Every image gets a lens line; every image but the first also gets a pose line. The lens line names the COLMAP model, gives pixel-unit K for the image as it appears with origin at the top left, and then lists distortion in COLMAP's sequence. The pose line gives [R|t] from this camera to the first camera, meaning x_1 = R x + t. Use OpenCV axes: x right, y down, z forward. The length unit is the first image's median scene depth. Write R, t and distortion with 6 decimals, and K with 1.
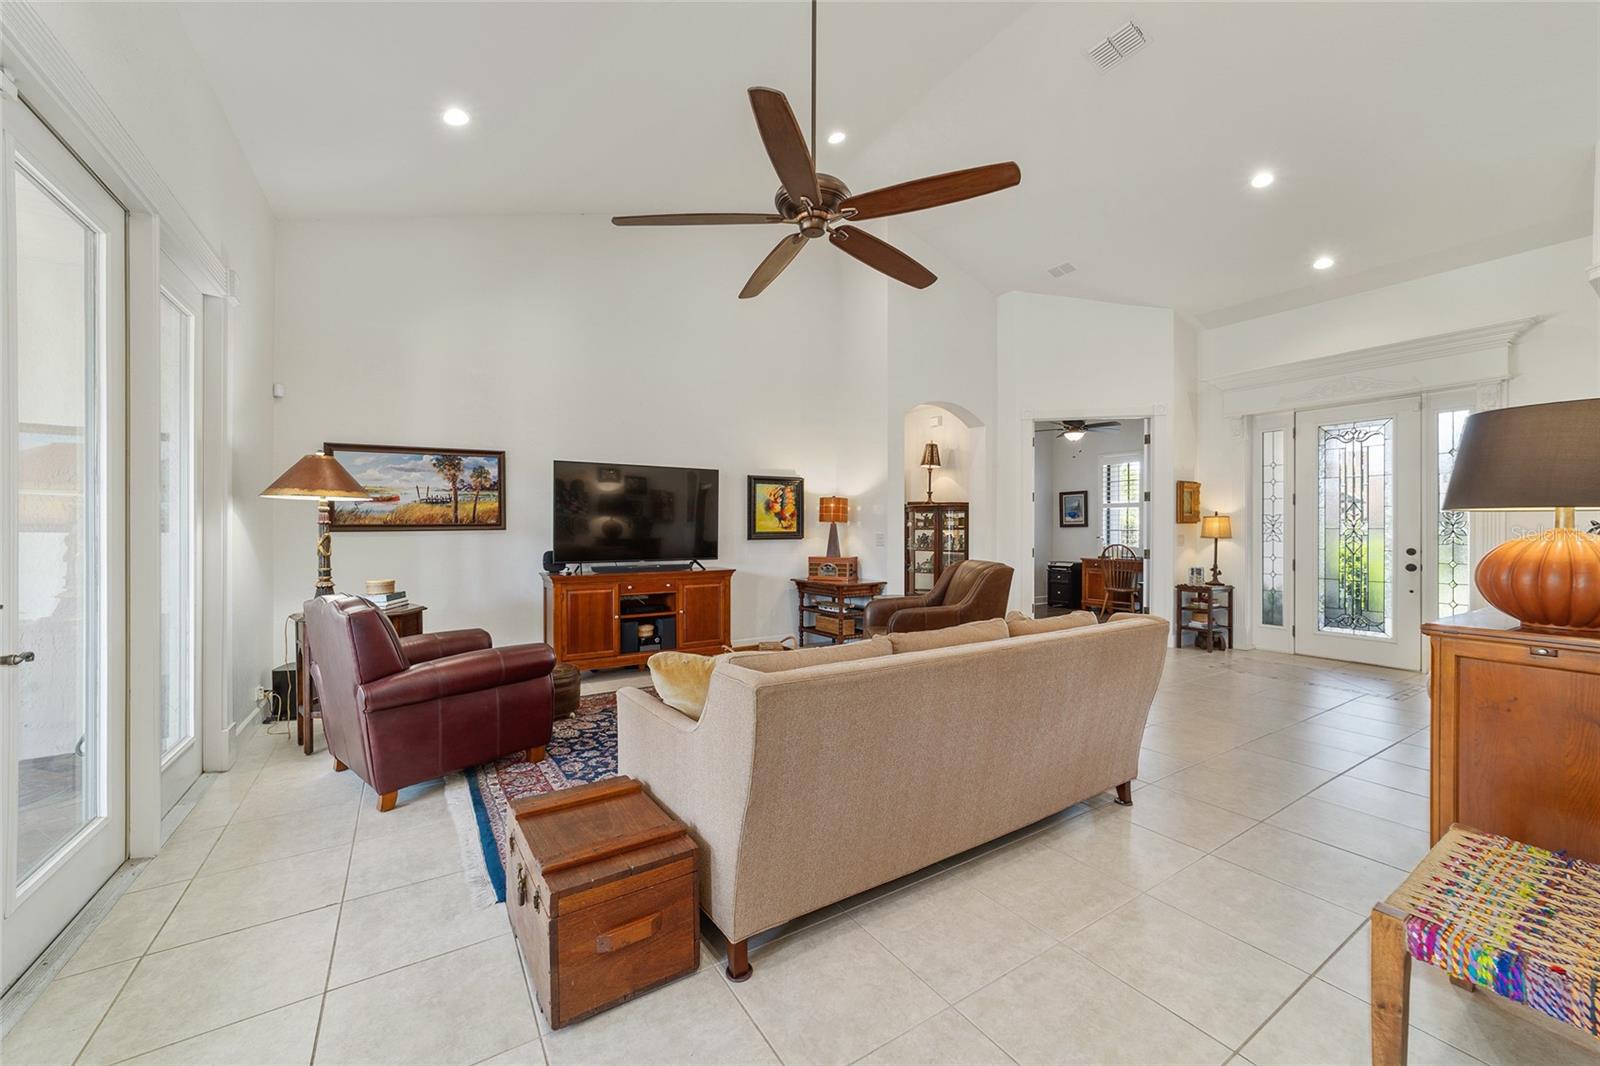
lens RADIAL K [[614.6, 0, 799.0], [0, 614.6, 530.2], [0, 0, 1]] dist [-0.011371, 0.005159]
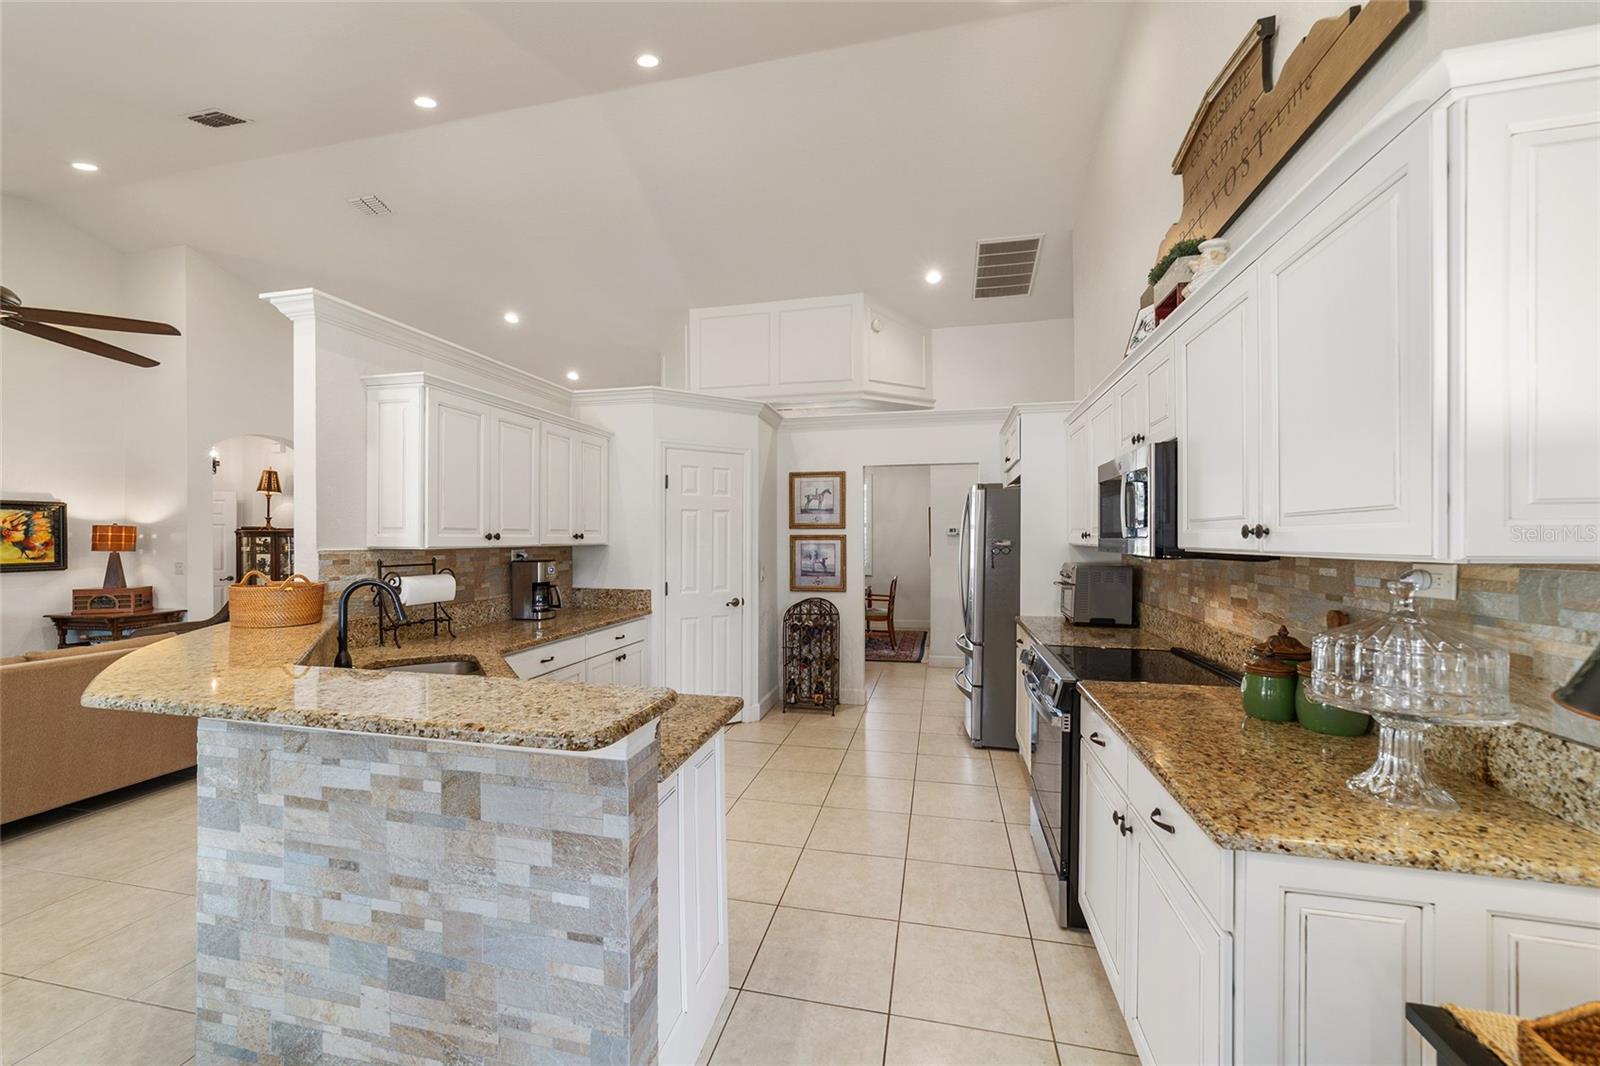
lens RADIAL K [[614.6, 0, 784.8], [0, 614.6, 541.6], [0, 0, 1]] dist [-0.011371, 0.005159]
pose [[0.719929, -0.009206, 0.693987, 0.146328], [0.004703, 0.999954, 0.008386, -0.030428], [-0.694032, -0.002774, 0.719939, -0.390888]]
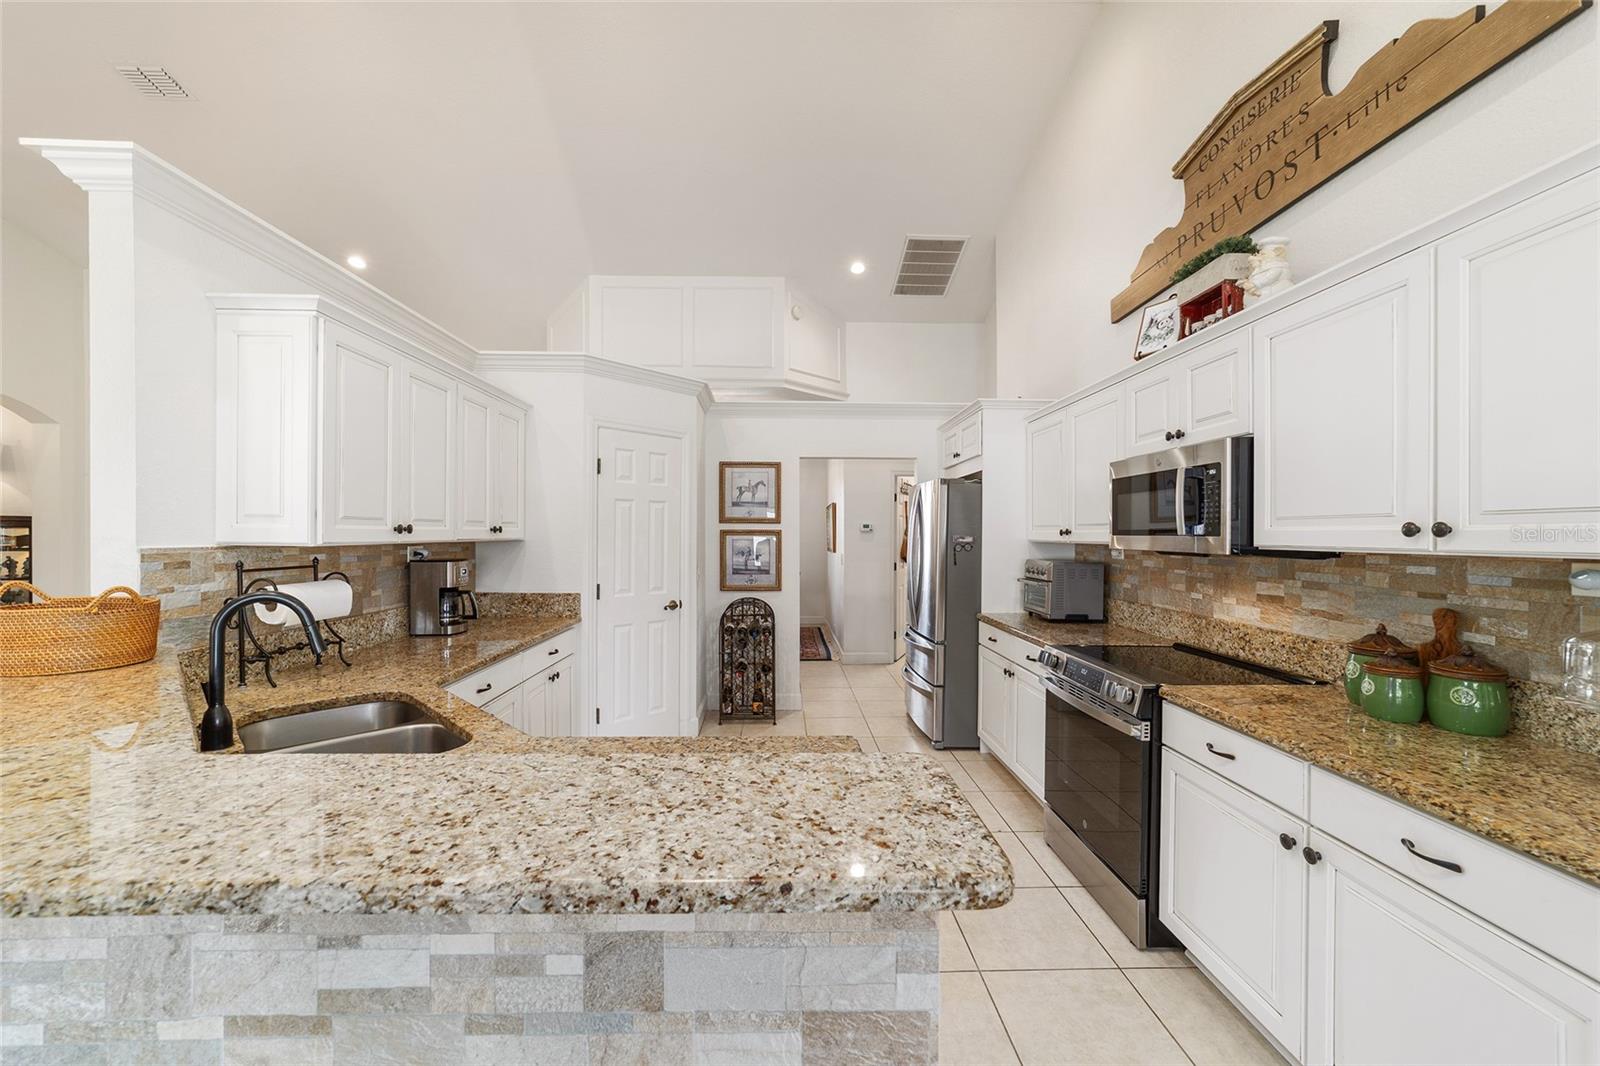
lens RADIAL K [[614.6, 0, 800.9], [0, 614.6, 539.1], [0, 0, 1]] dist [-0.011371, 0.005159]
pose [[0.520685, -0.009535, 0.853696, 0.129028], [-0.001729, 0.999924, 0.012223, -0.030382], [-0.853747, -0.007840, 0.520629, -0.273839]]
